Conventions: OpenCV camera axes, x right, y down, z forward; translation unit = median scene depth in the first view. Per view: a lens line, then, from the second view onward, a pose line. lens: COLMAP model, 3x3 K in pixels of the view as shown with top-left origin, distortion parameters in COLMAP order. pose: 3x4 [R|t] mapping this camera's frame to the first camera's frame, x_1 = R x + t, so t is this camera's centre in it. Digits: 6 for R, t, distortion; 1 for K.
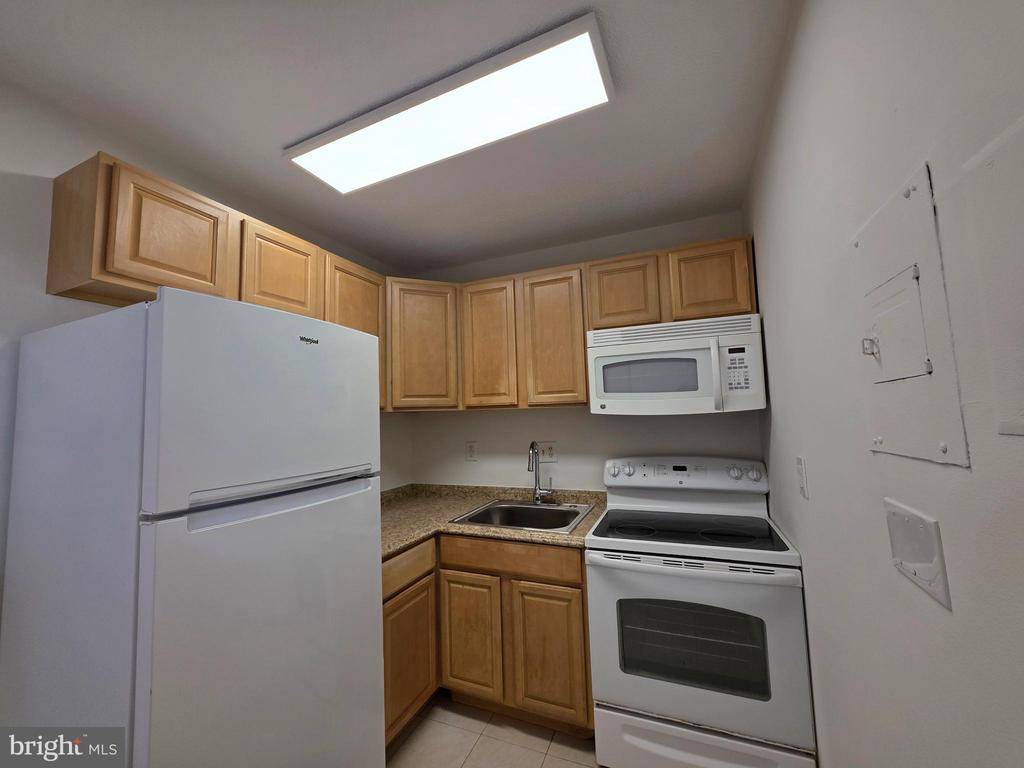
lens RADIAL K [[408.5, 0, 512.0], [0, 408.5, 384.0], [0, 0, 1]] dist [0.000289, 0.000205]
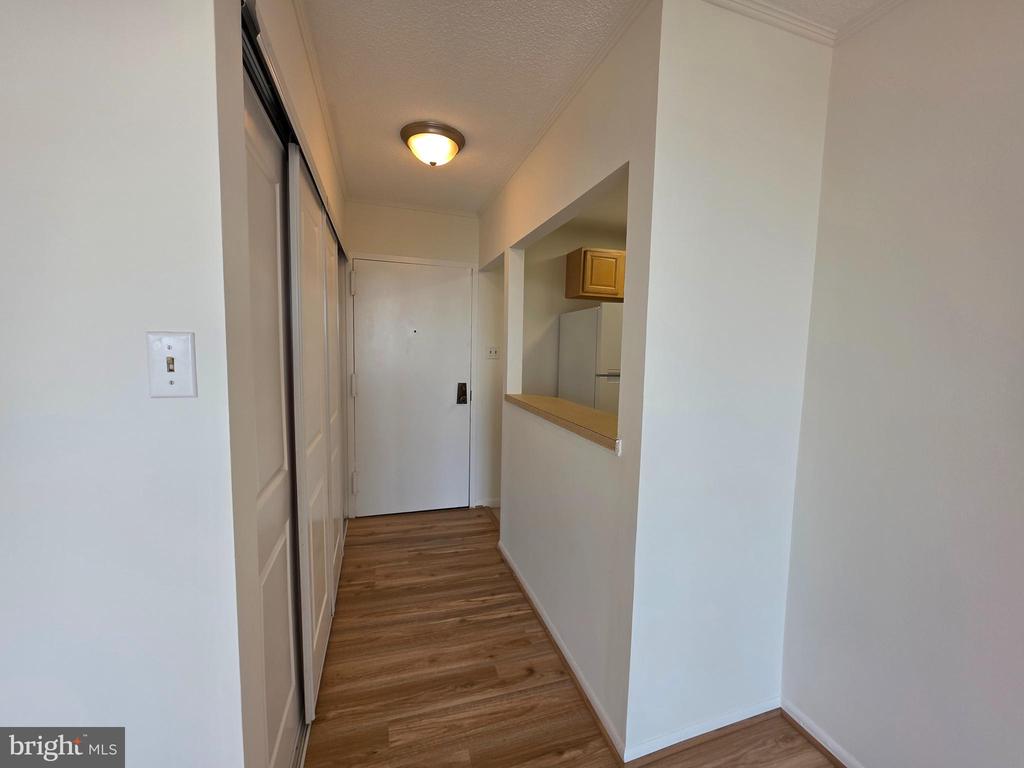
lens RADIAL K [[408.5, 0, 512.0], [0, 408.5, 384.0], [0, 0, 1]] dist [0.000289, 0.000205]
pose [[0.648899, 0.113112, -0.752420, 0.865318], [0.022782, 0.985557, 0.167807, -0.128987], [0.760533, -0.126032, 0.636950, -1.230192]]
